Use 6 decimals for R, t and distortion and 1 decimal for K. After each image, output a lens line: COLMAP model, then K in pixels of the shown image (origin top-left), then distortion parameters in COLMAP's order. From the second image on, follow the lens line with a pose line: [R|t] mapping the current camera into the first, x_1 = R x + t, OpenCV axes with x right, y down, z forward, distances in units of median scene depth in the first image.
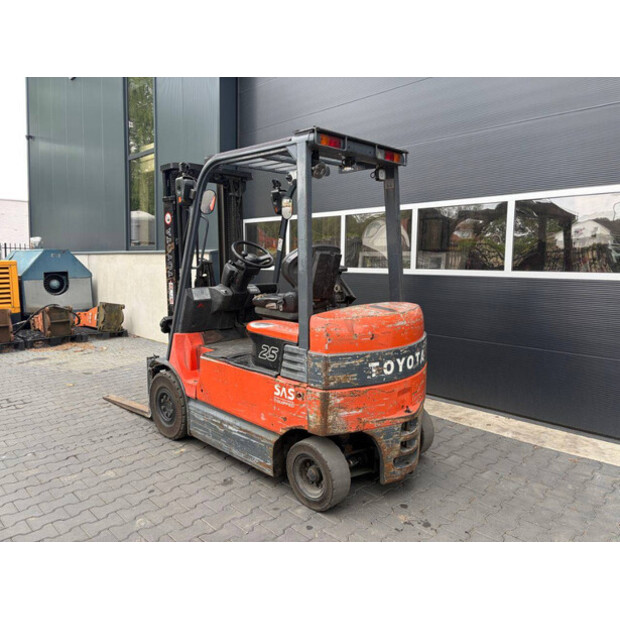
lens RADIAL K [[460.7, 0, 309.1], [0, 460.7, 308.1], [0, 0, 1]] dist [0.041332, -0.009805]
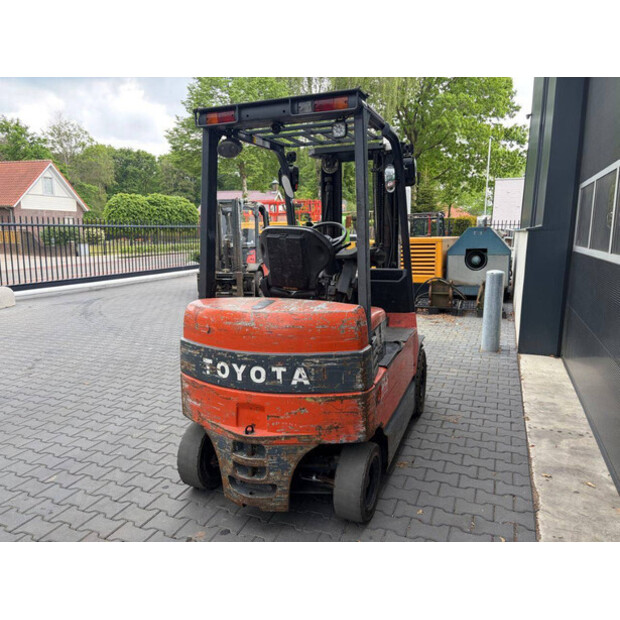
lens RADIAL K [[460.7, 0, 309.0], [0, 460.7, 306.3], [0, 0, 1]] dist [0.041332, -0.009805]
pose [[0.398779, 0.136921, -0.906768, 1.010437], [-0.090523, 0.989839, 0.109654, -0.100296], [0.912568, 0.038356, 0.407122, 0.788800]]
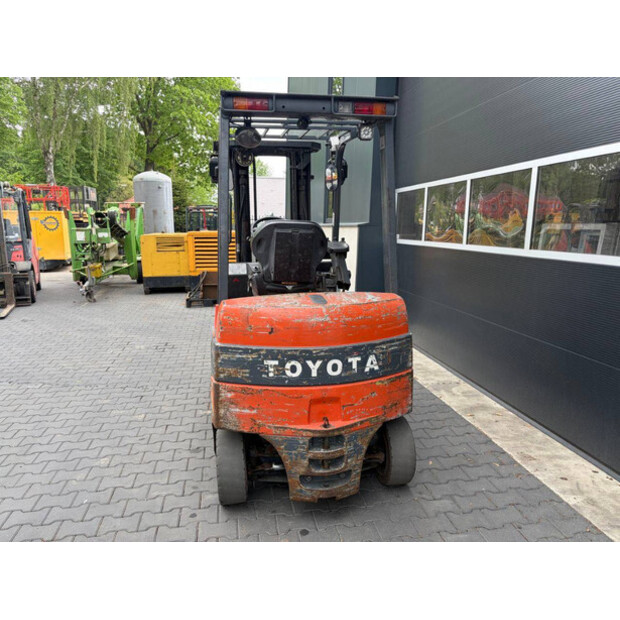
lens RADIAL K [[460.7, 0, 302.9], [0, 460.7, 306.1], [0, 0, 1]] dist [0.041332, -0.009805]
pose [[0.818179, 0.095986, -0.566894, 0.655648], [-0.059932, 0.994833, 0.081946, -0.056932], [0.571831, -0.033071, 0.819705, 0.319598]]
